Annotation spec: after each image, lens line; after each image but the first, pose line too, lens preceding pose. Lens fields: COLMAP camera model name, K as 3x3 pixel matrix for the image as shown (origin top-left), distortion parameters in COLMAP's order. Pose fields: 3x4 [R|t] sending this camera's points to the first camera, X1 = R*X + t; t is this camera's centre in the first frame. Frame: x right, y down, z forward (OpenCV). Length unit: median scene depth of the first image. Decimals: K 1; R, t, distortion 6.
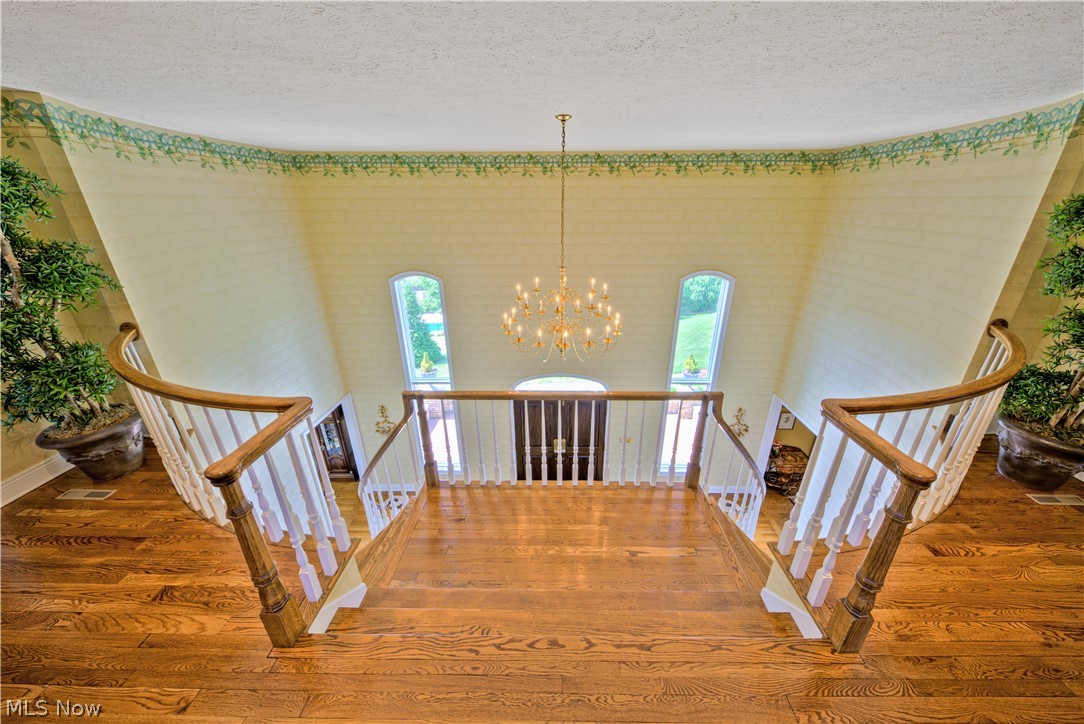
lens RADIAL K [[370.2, 0, 554.9], [0, 370.2, 354.5], [0, 0, 1]] dist [0.000901, -0.000070]
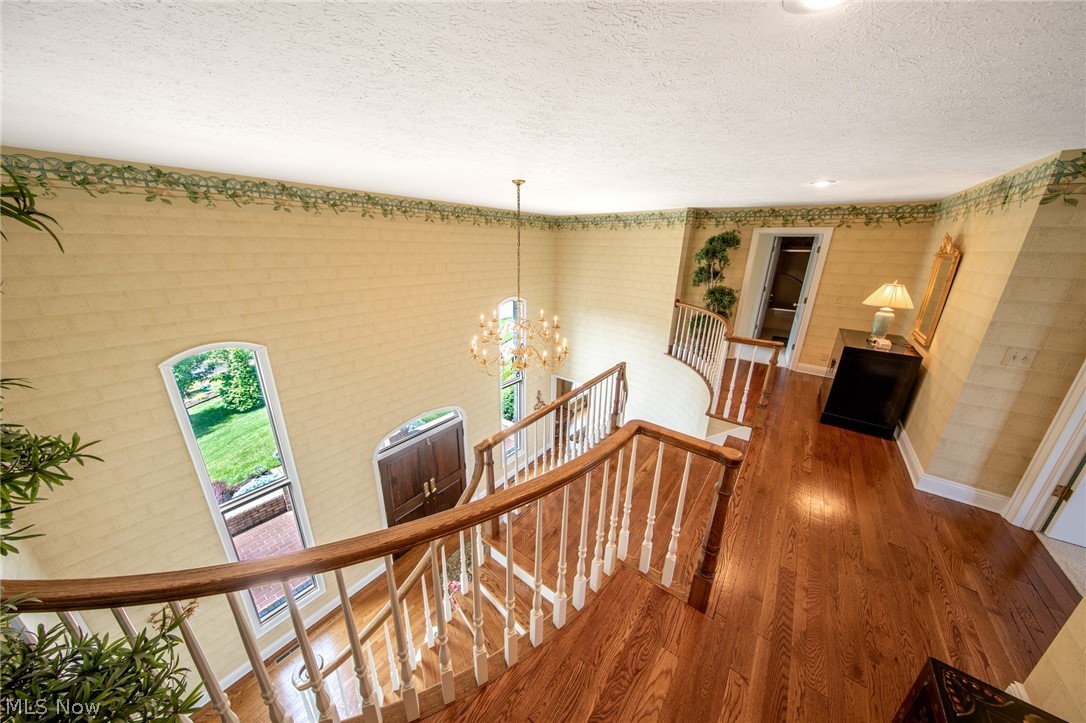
lens RADIAL K [[345.6, 0, 543.0], [0, 345.6, 361.5], [0, 0, 1]] dist [0.011649, -0.000041]
pose [[0.593691, -0.251972, 0.764226, -0.912078], [0.290580, 0.952759, 0.088395, -0.135838], [-0.750396, 0.169589, 0.638862, 0.276236]]
